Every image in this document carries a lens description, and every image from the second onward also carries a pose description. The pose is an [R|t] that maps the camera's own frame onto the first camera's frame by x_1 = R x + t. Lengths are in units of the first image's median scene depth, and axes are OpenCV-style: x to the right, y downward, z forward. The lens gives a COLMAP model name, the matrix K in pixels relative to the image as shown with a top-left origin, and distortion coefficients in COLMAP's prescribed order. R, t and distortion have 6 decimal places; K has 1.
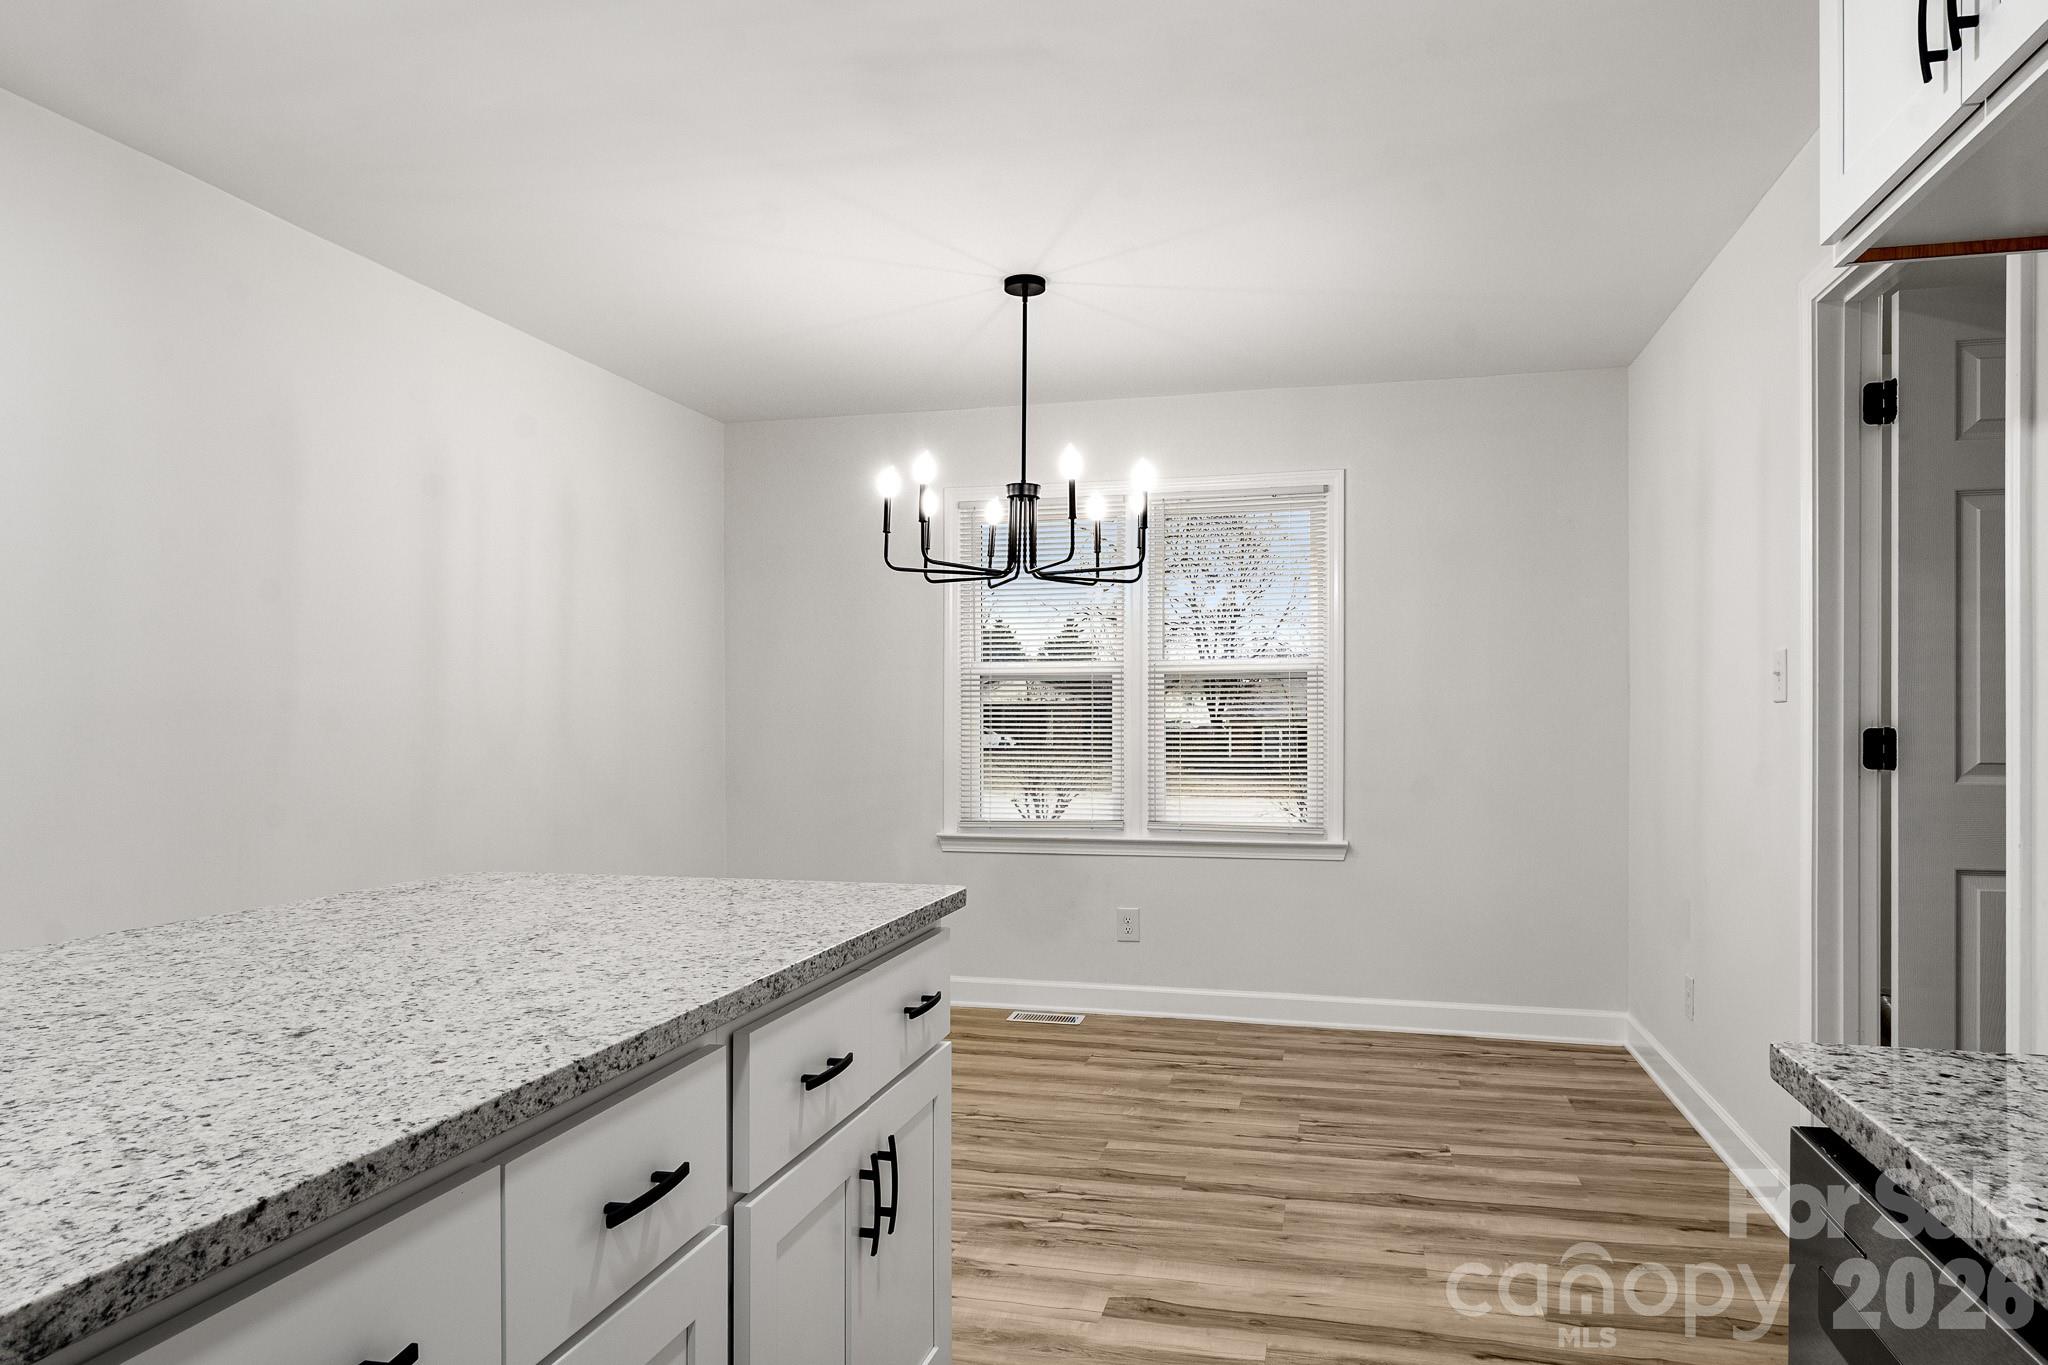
lens RADIAL K [[1278.3, 0, 1011.0], [0, 1278.3, 715.2], [0, 0, 1]] dist [0.006202, -0.000651]
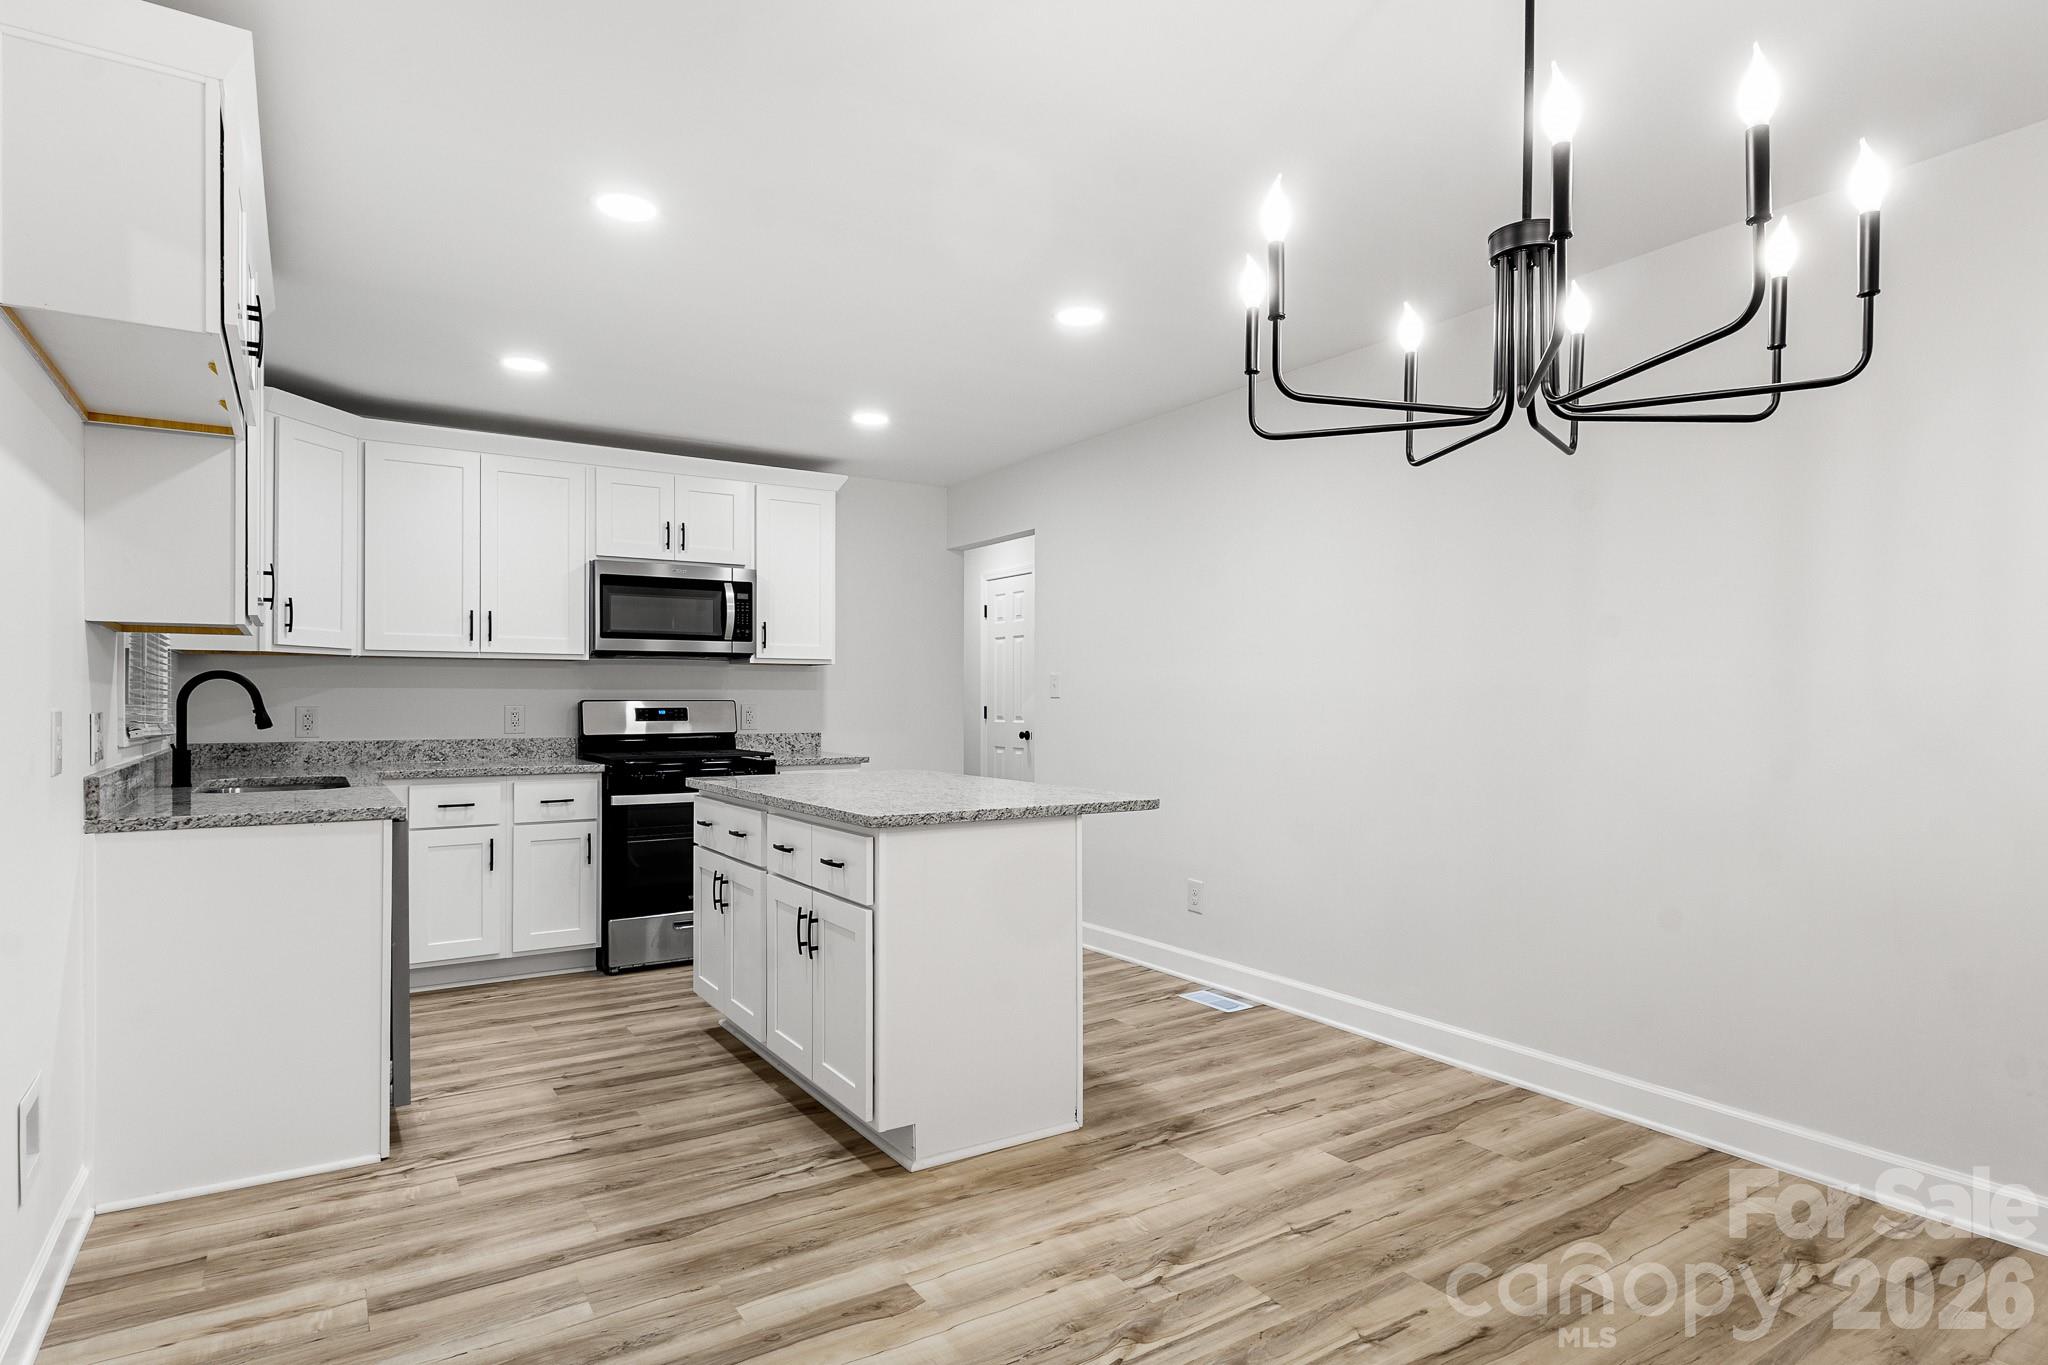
lens RADIAL K [[1095.4, 0, 1043.2], [0, 1095.4, 699.2], [0, 0, 1]] dist [-0.001940, 0.002703]
pose [[-0.661589, -0.000869, -0.749866, 0.383597], [0.002145, 0.999993, -0.003051, -0.000013], [0.749864, -0.003627, -0.661582, 0.967248]]
